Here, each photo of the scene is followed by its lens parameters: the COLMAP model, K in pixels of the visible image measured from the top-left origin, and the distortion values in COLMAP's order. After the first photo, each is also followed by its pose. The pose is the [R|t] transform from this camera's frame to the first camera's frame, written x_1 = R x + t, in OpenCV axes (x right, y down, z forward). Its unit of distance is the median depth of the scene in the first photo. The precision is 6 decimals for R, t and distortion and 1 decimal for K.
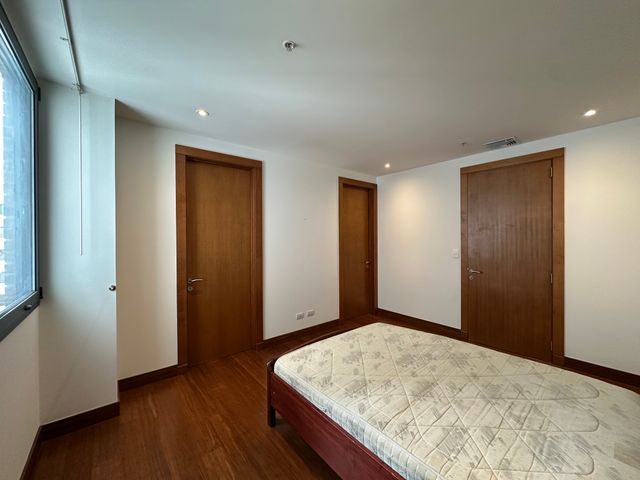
lens RADIAL K [[252.3, 0, 319.4], [0, 252.3, 239.1], [0, 0, 1]] dist [-0.006965, 0.001020]
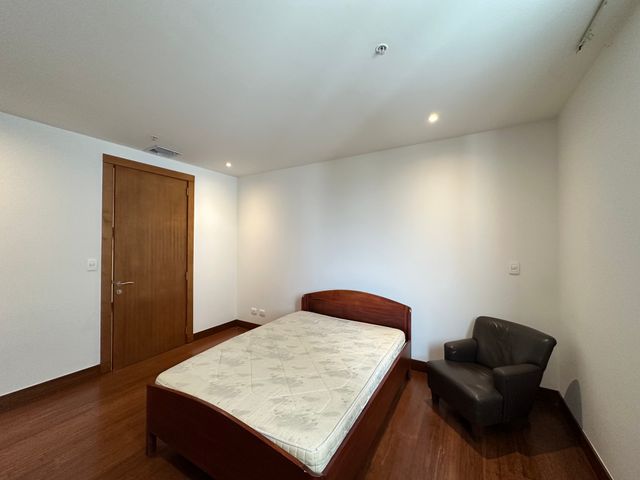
lens RADIAL K [[252.3, 0, 320.7], [0, 252.3, 238.8], [0, 0, 1]] dist [-0.006965, 0.001020]
pose [[-0.328710, 0.018068, 0.944258, -0.485061], [0.007931, 0.999835, -0.016371, -0.003101], [-0.944398, 0.002108, -0.328799, 0.780319]]
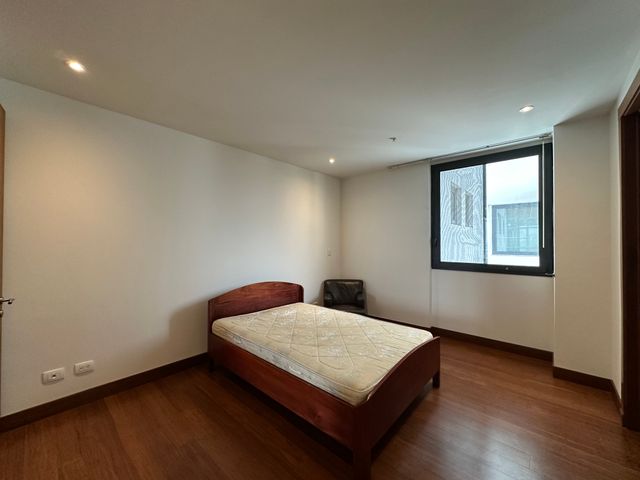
lens RADIAL K [[252.3, 0, 318.2], [0, 252.3, 239.2], [0, 0, 1]] dist [-0.006965, 0.001020]
pose [[-0.992227, -0.000258, -0.124440, 0.344423], [-0.000342, 1.000000, 0.000661, 0.003646], [0.124440, 0.000698, -0.992227, 1.434897]]
